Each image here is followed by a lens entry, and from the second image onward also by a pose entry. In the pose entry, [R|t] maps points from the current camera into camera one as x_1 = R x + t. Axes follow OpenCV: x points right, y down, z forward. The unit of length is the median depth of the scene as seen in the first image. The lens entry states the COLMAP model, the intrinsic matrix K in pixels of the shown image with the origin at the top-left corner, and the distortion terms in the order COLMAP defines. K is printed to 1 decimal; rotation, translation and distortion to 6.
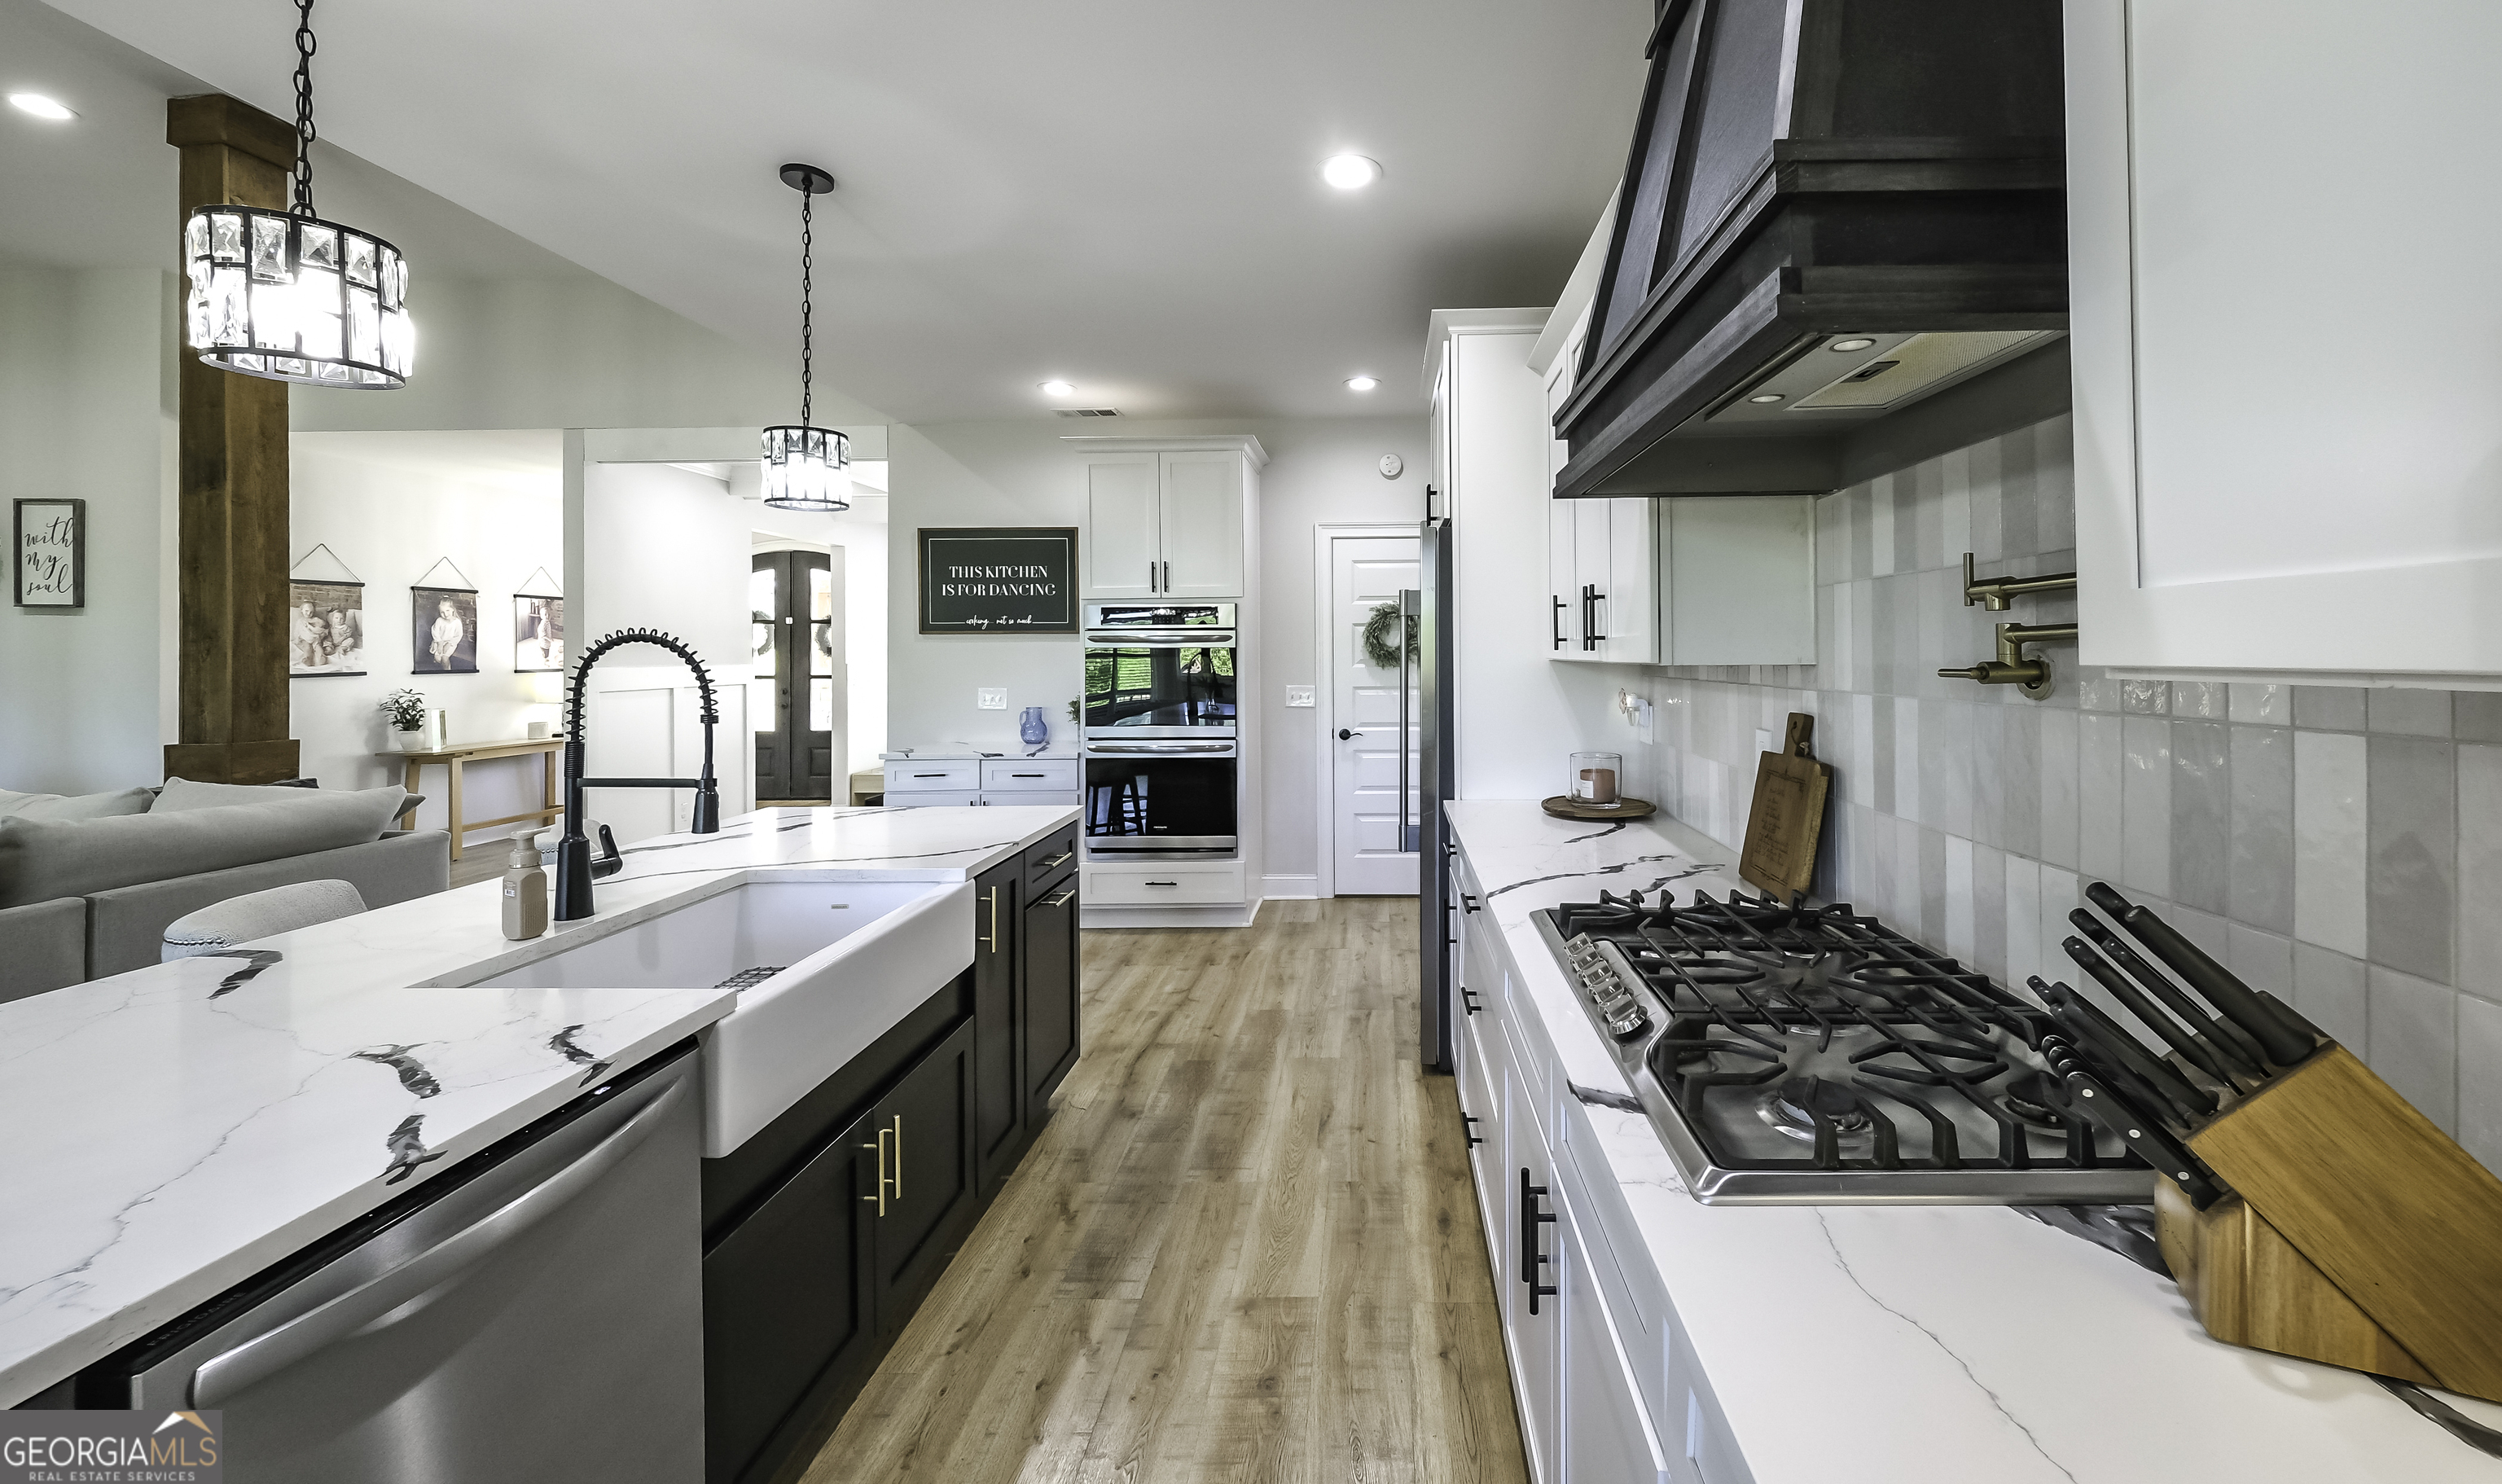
lens RADIAL K [[939.6, 0, 1352.4], [0, 939.6, 645.5], [0, 0, 1]] dist [0.014076, 0.000229]
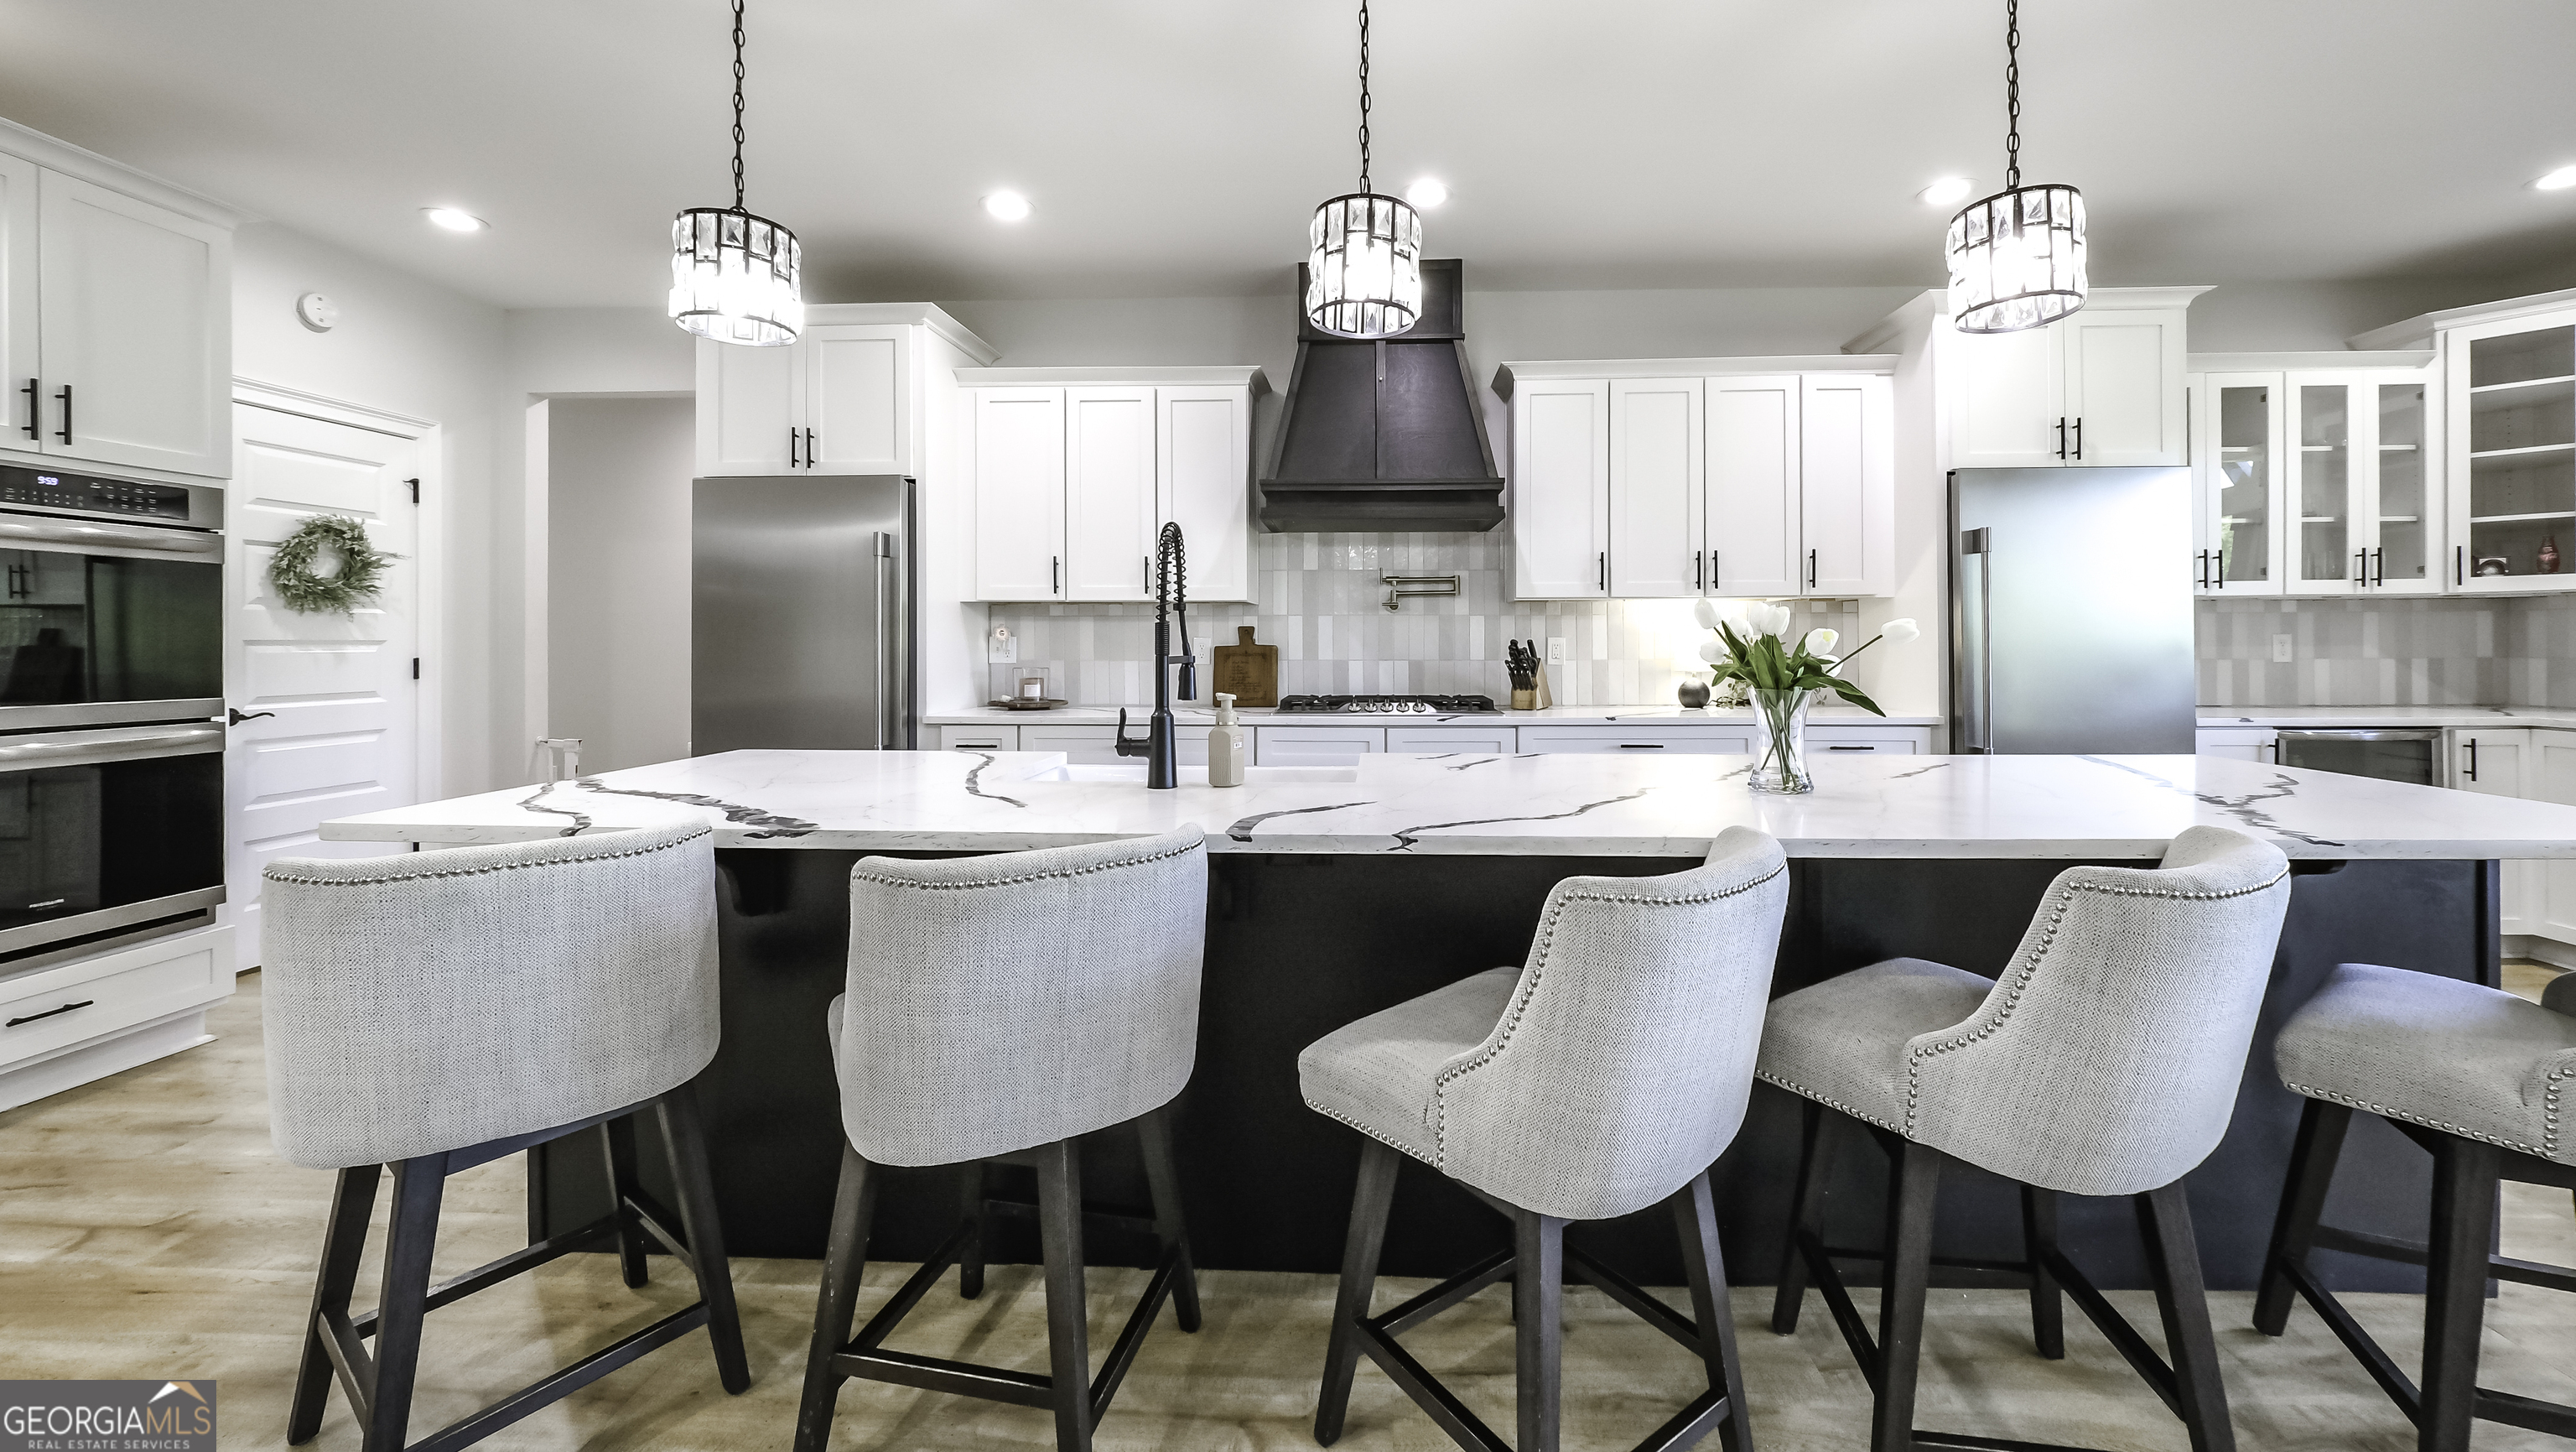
lens RADIAL K [[941.9, 0, 1341.0], [0, 941.9, 629.4], [0, 0, 1]] dist [-0.001233, -0.000498]
pose [[0.022783, 0.019915, 0.999542, -1.077408], [-0.010080, 0.999755, -0.019689, 0.074288], [-0.999690, -0.009626, 0.022978, 0.442269]]
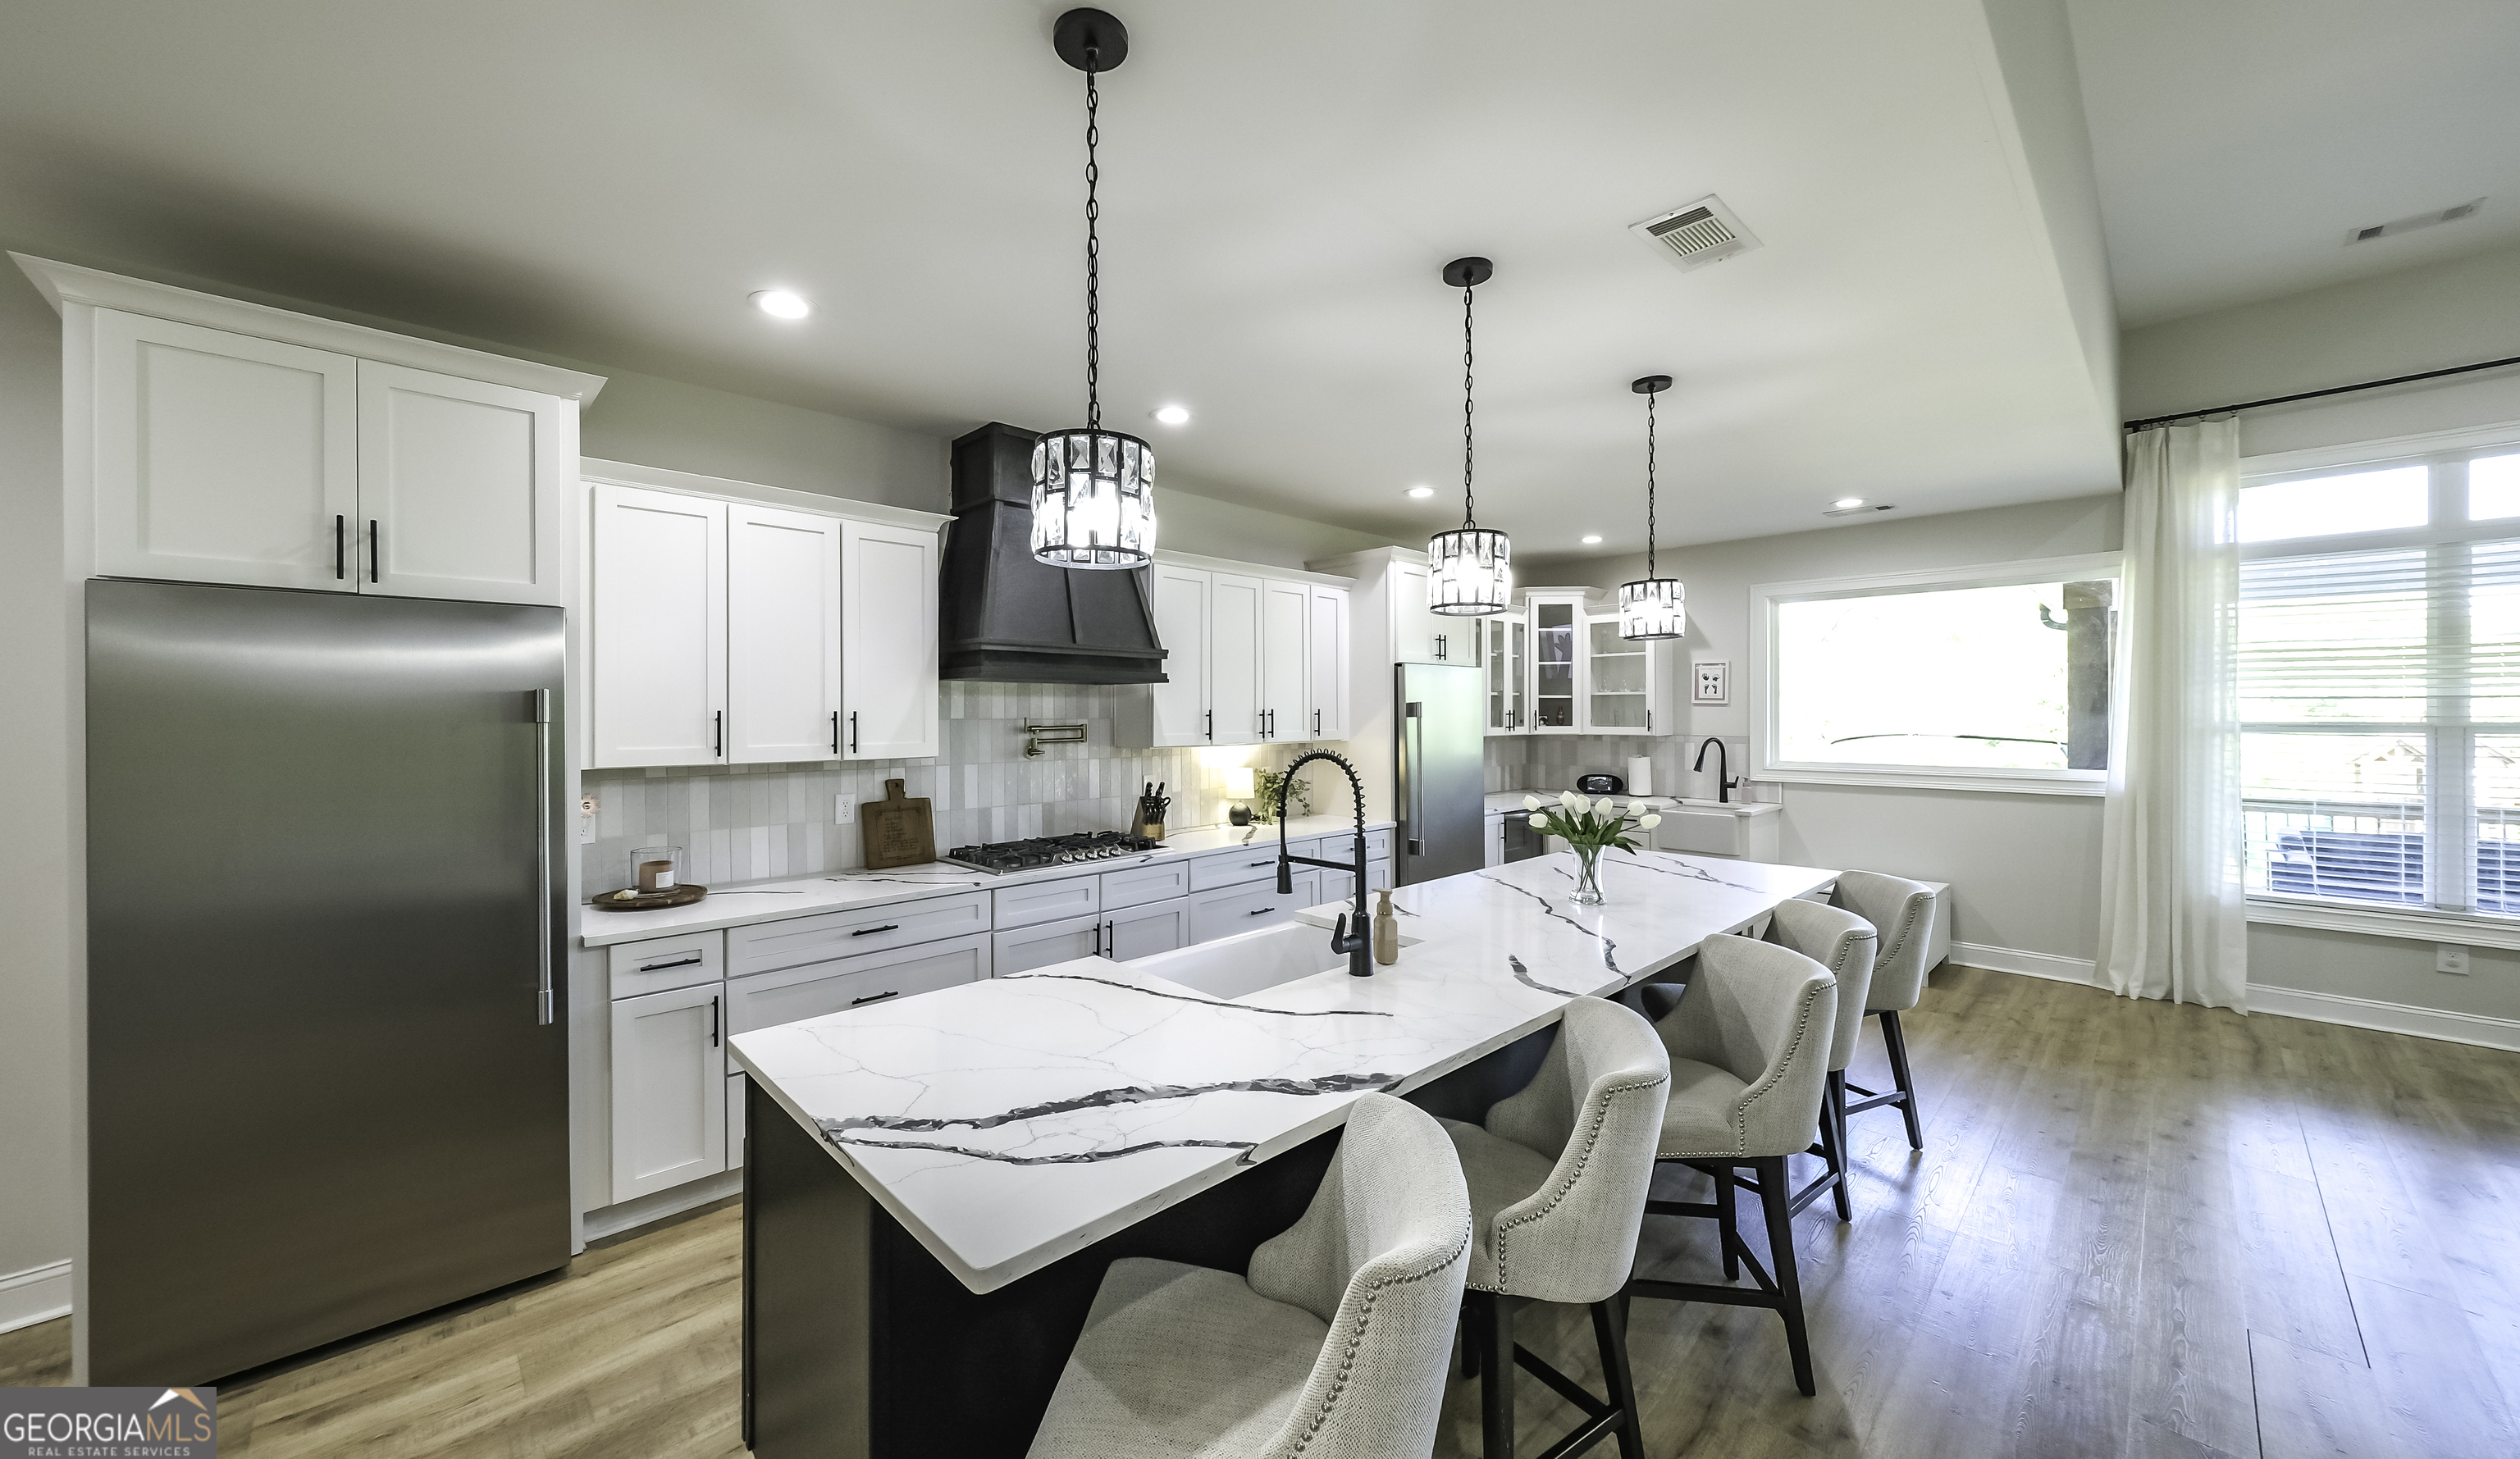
lens RADIAL K [[884.6, 0, 1213.9], [0, 884.6, 711.1], [0, 0, 1]] dist [-0.003695, 0.000284]
pose [[-0.694249, 0.011304, 0.719646, -0.886808], [0.000246, 0.999880, -0.015468, -0.030337], [-0.719735, -0.010561, -0.694169, 1.139400]]
